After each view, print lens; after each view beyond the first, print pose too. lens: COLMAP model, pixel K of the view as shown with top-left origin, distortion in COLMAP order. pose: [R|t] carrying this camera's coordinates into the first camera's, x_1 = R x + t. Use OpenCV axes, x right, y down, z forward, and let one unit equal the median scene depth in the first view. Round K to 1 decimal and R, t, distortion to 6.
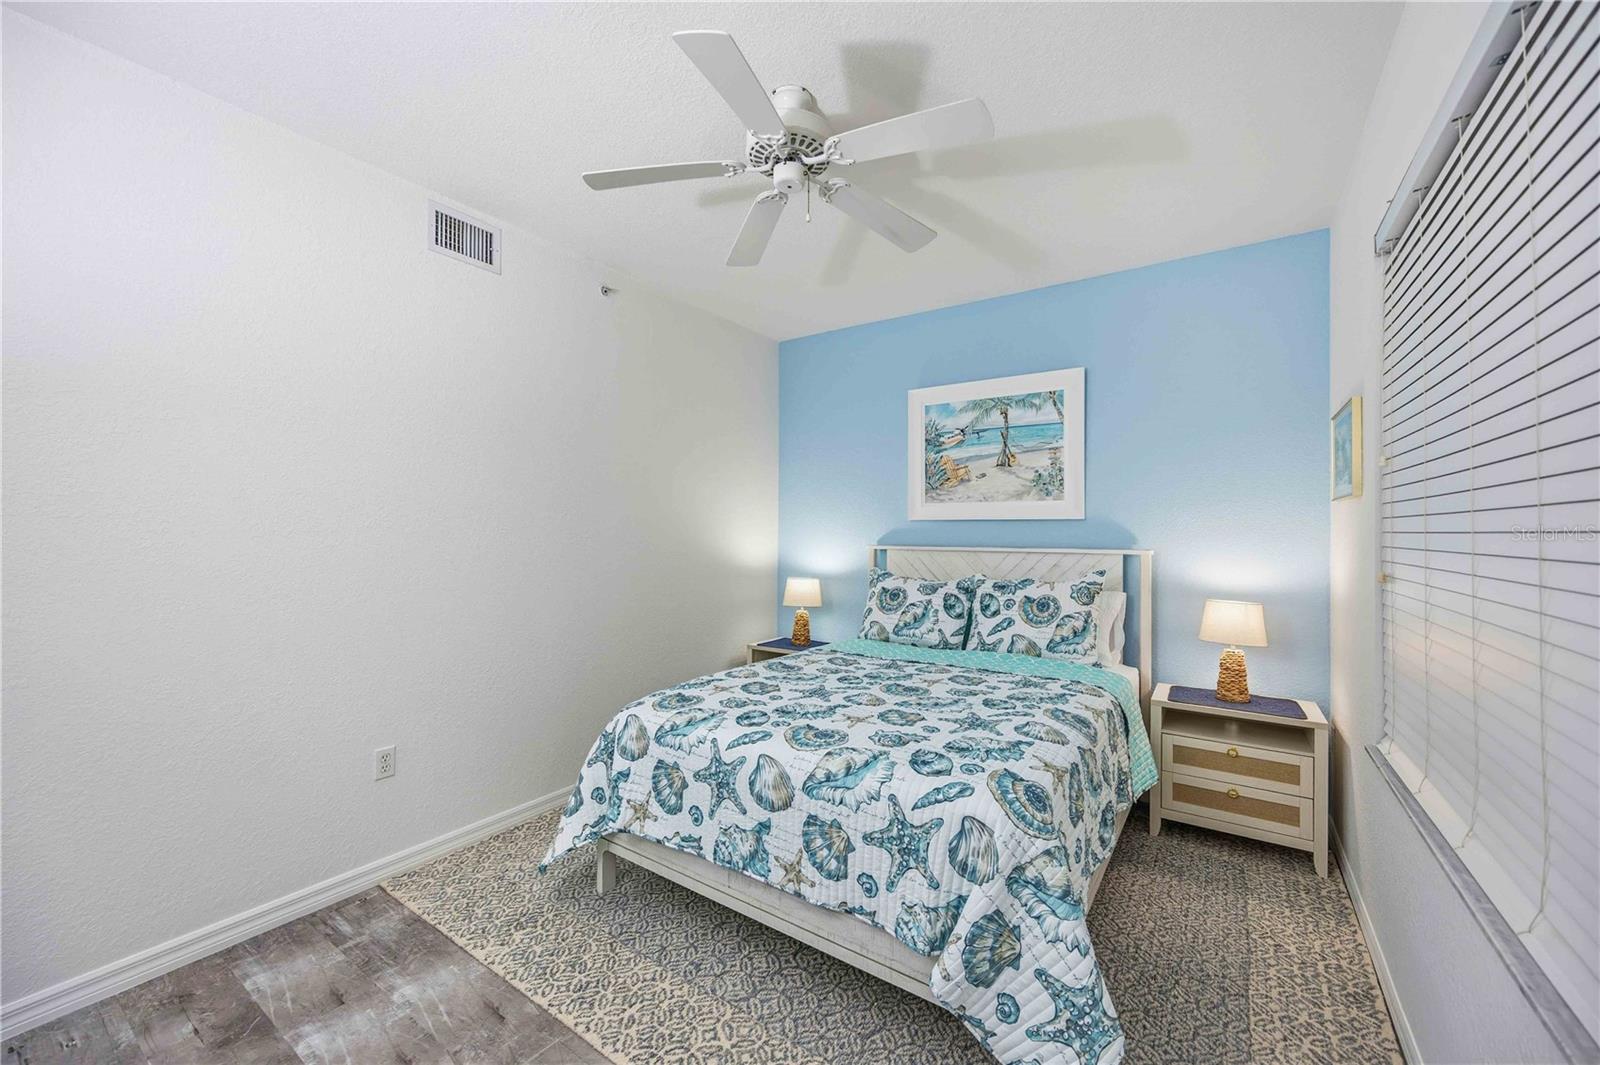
lens RADIAL K [[624.3, 0, 811.3], [0, 624.3, 530.5], [0, 0, 1]] dist [0.002091, -0.000211]
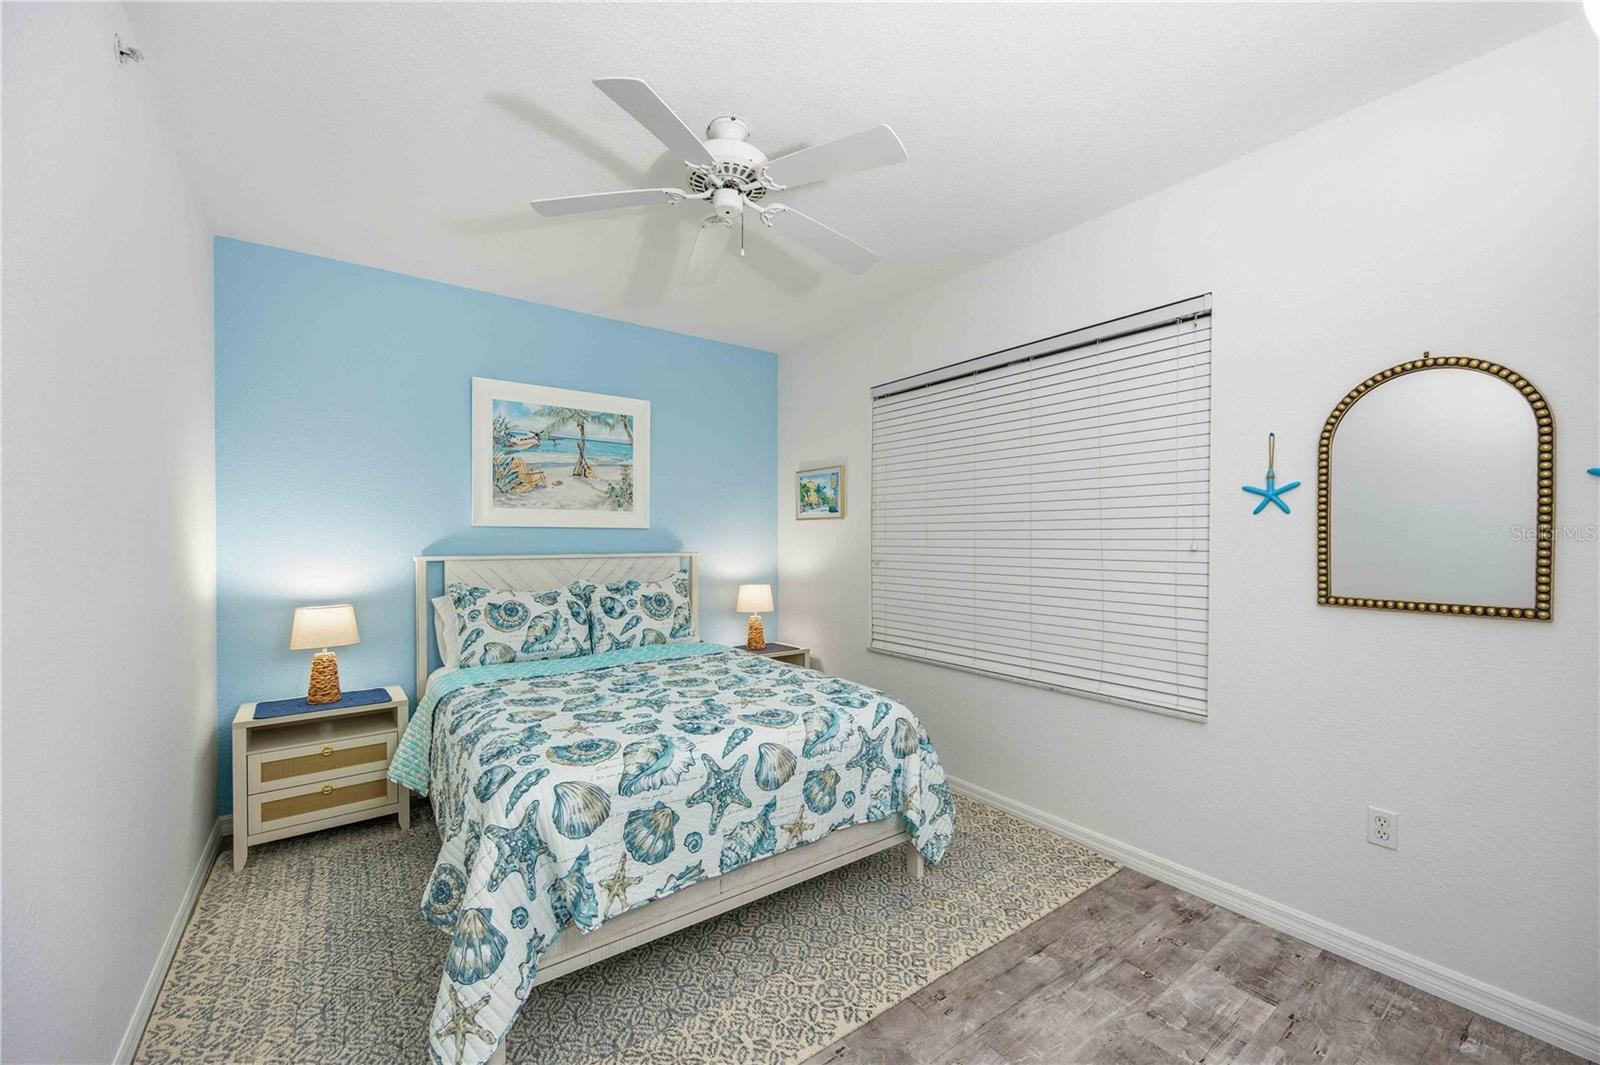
lens RADIAL K [[624.3, 0, 817.3], [0, 624.3, 537.4], [0, 0, 1]] dist [0.002091, -0.000211]
pose [[0.325091, -0.003647, 0.945676, -0.624254], [-0.002382, 0.999986, 0.004676, -0.006823], [-0.945680, -0.003773, 0.325078, 0.316650]]
